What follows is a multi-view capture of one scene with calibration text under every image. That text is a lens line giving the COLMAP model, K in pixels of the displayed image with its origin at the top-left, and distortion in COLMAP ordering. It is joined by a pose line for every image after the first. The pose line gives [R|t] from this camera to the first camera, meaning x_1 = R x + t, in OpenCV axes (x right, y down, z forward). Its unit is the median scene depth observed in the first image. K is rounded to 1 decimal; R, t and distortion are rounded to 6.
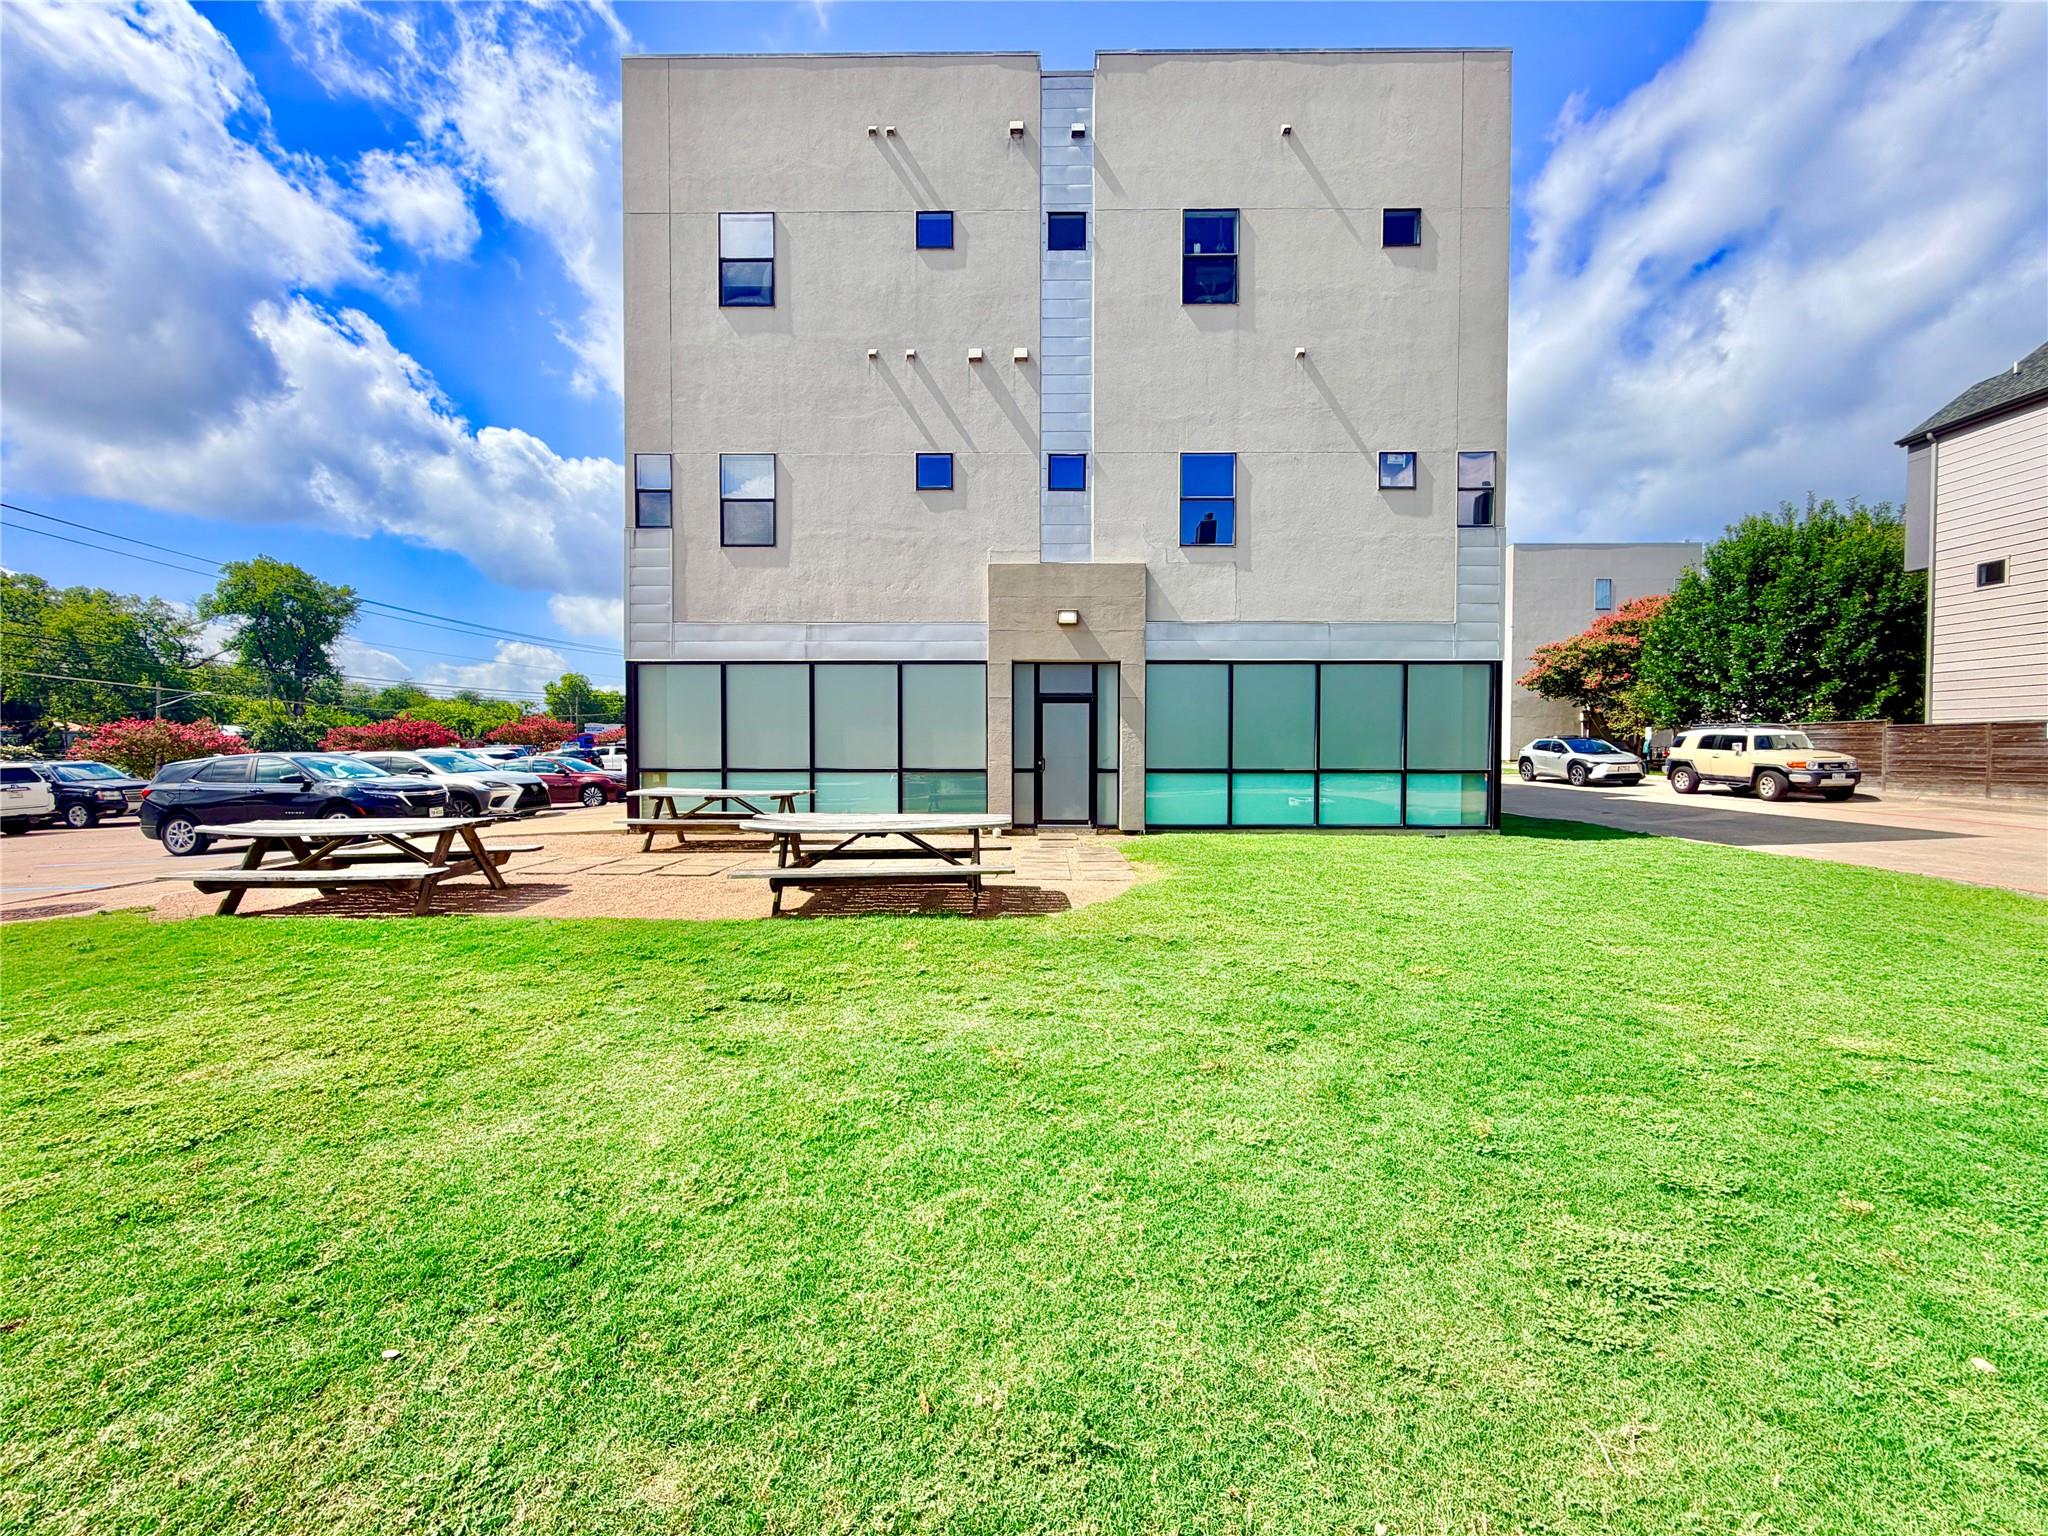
lens RADIAL K [[817.9, 0, 1026.2], [0, 817.9, 771.5], [0, 0, 1]] dist [-0.000037, 0.000513]
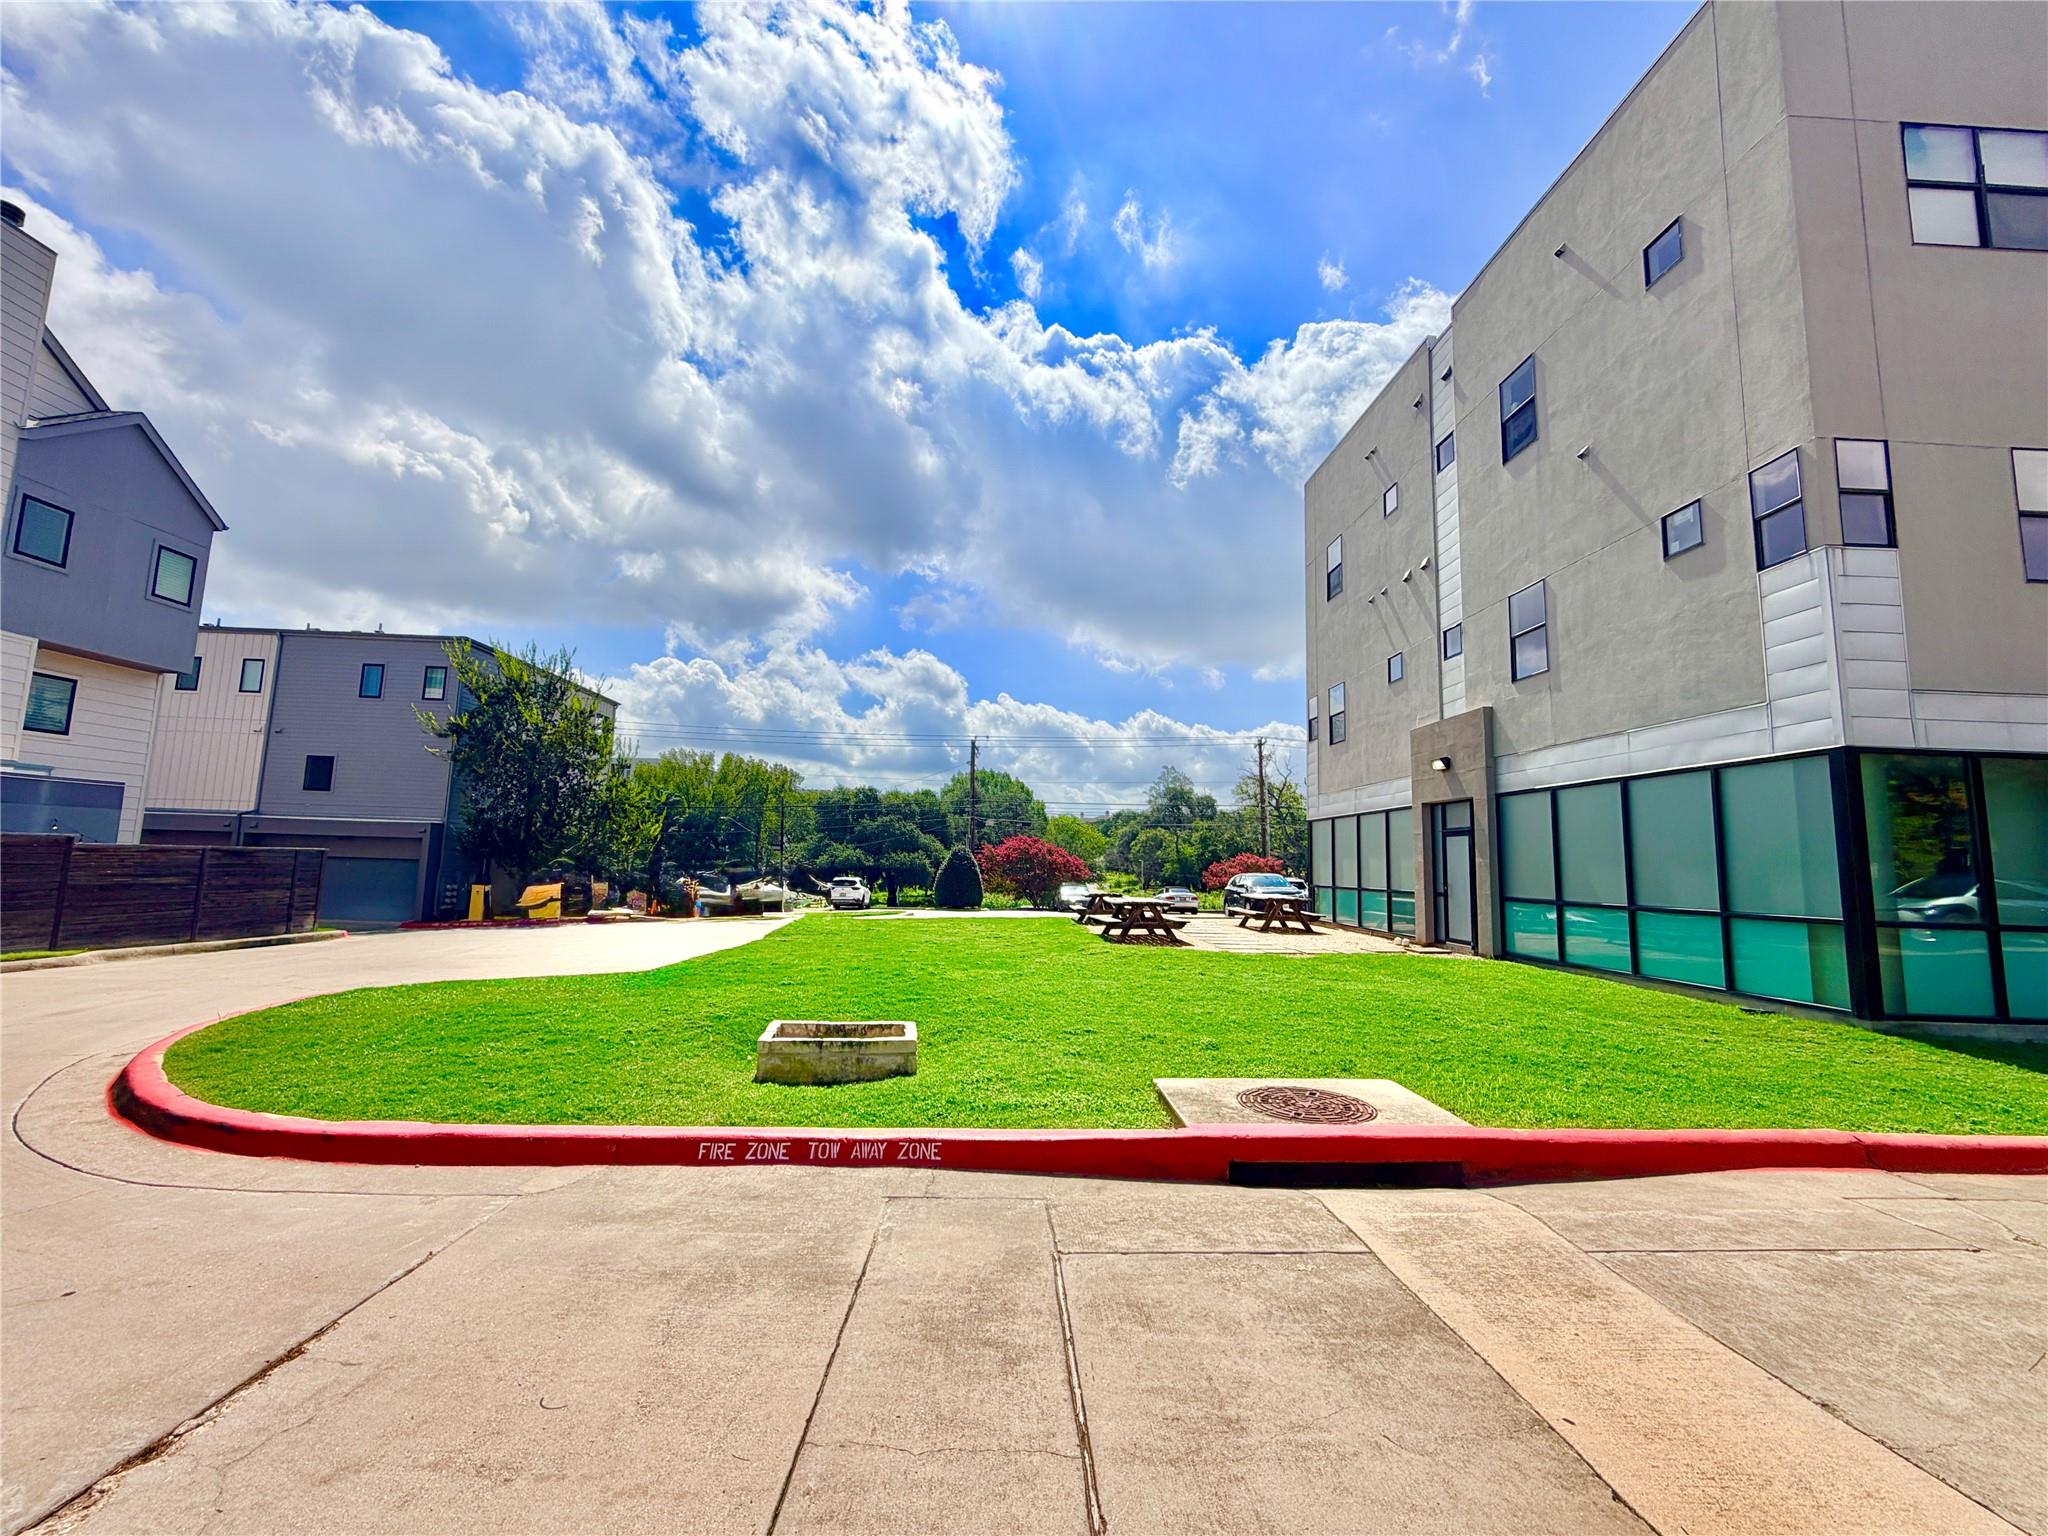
lens RADIAL K [[817.9, 0, 1020.3], [0, 817.9, 769.7], [0, 0, 1]] dist [-0.000037, 0.000513]
pose [[0.048140, -0.115174, -0.992178, 1.173725], [-0.052826, 0.991646, -0.117675, -0.008745], [0.997443, 0.058077, 0.041653, 0.334552]]
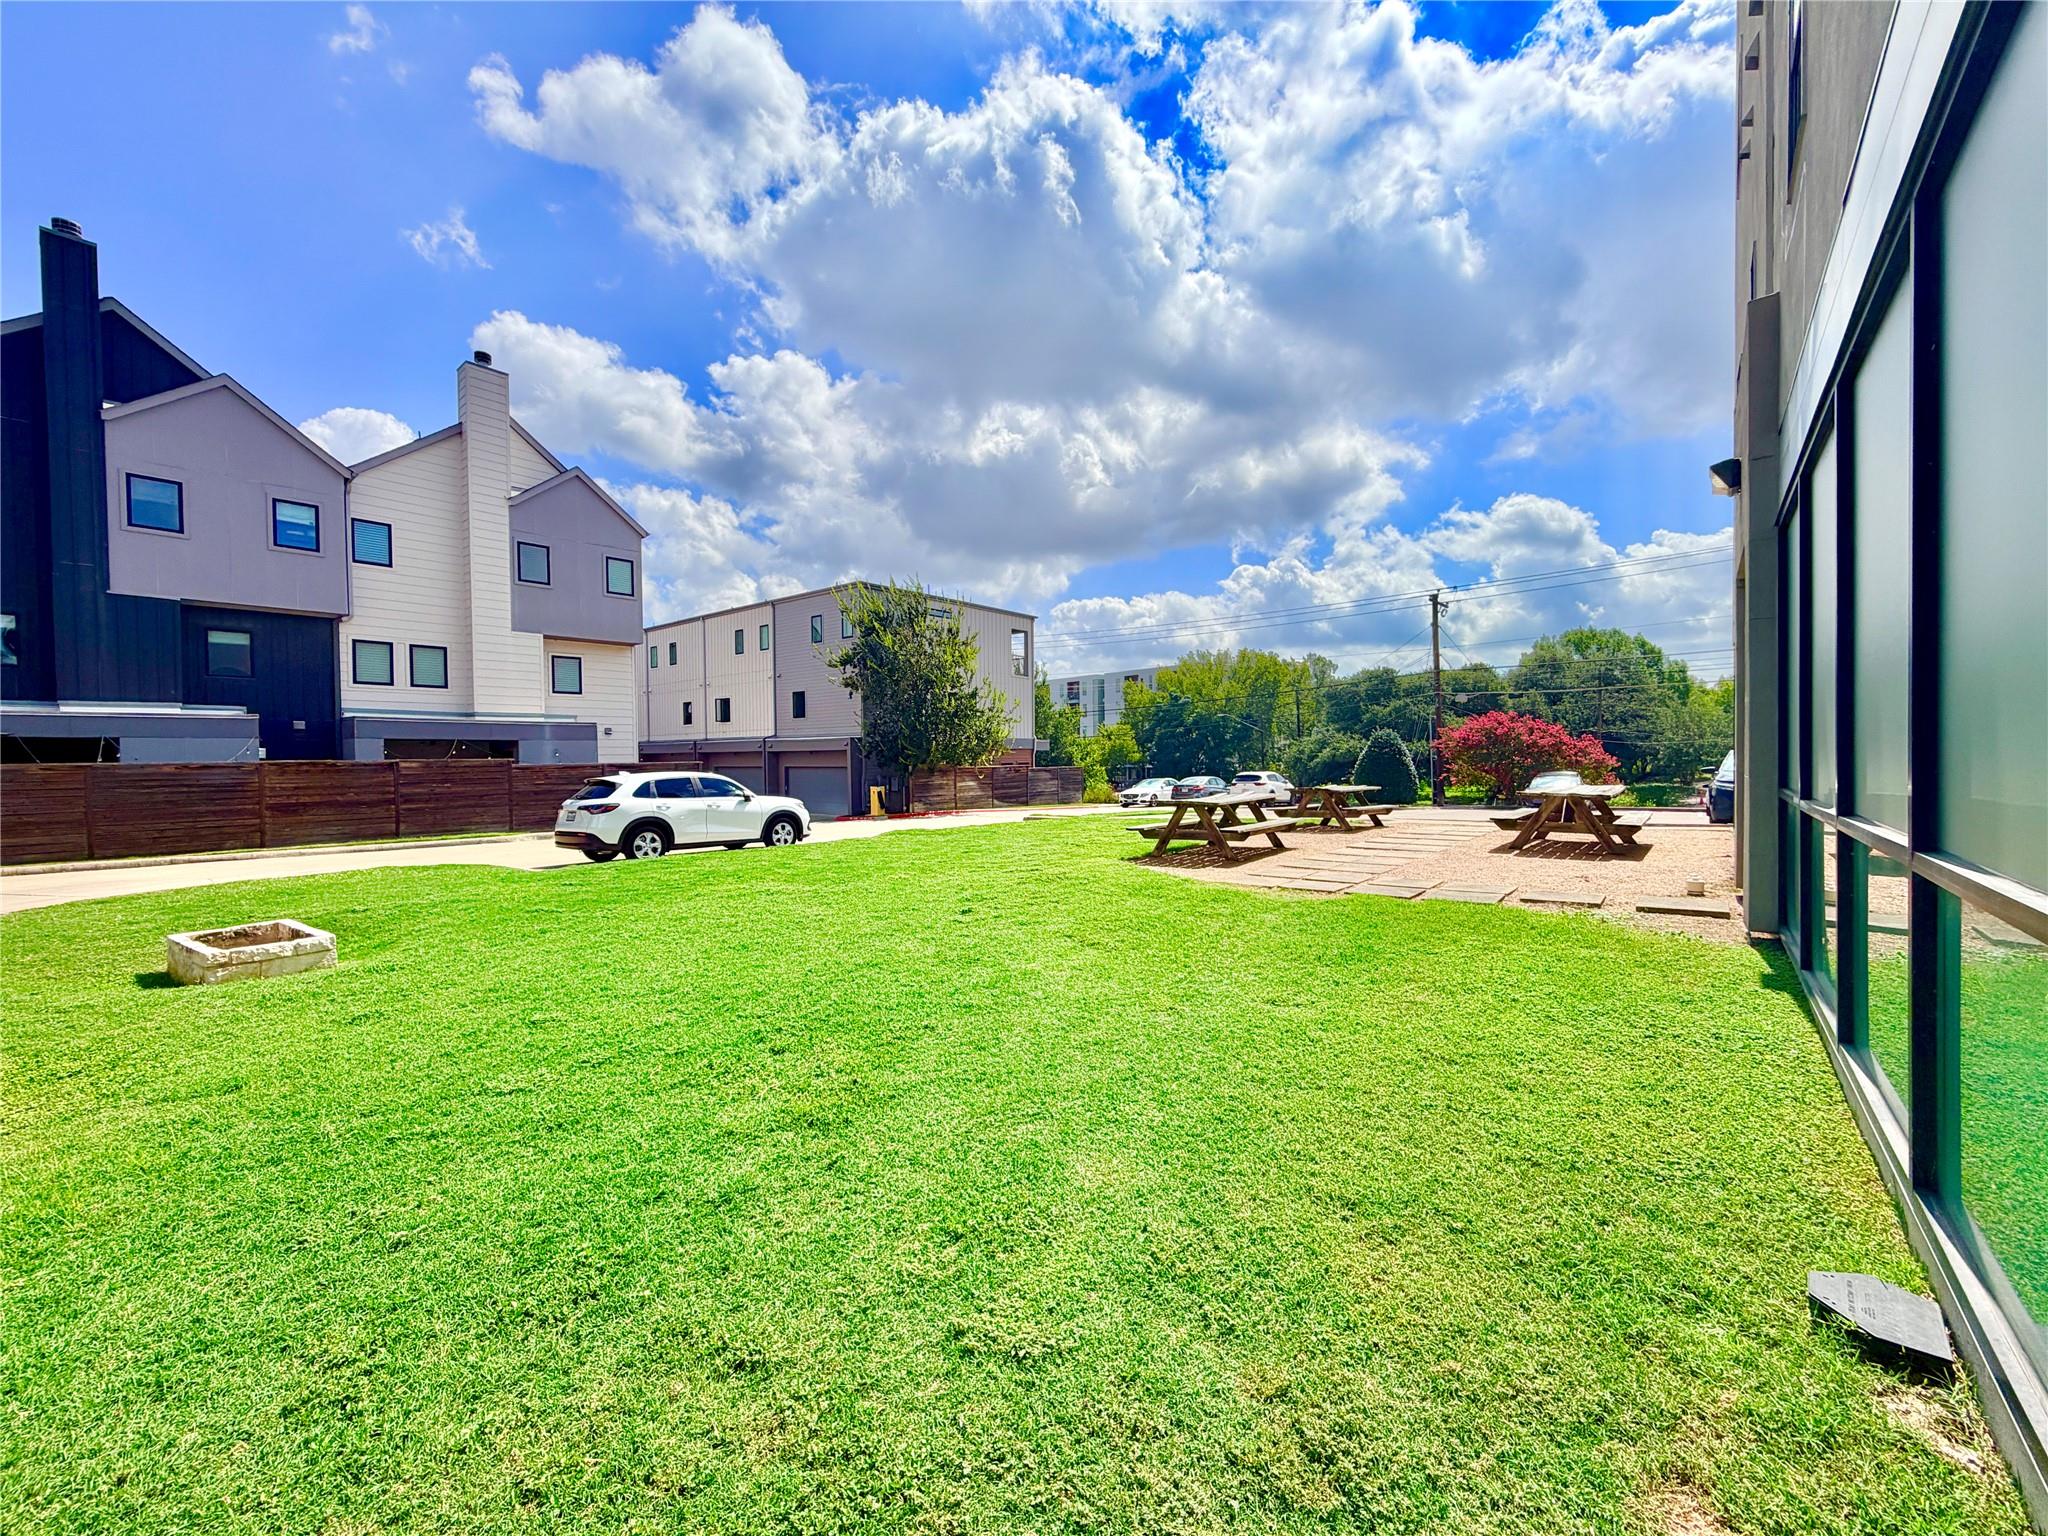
lens RADIAL K [[817.9, 0, 1025.3], [0, 817.9, 757.4], [0, 0, 1]] dist [-0.000037, 0.000513]
pose [[-0.622804, 0.006881, -0.782348, 0.704626], [-0.006869, 0.999875, 0.014262, -0.017662], [0.782348, 0.014257, -0.622679, 0.955266]]
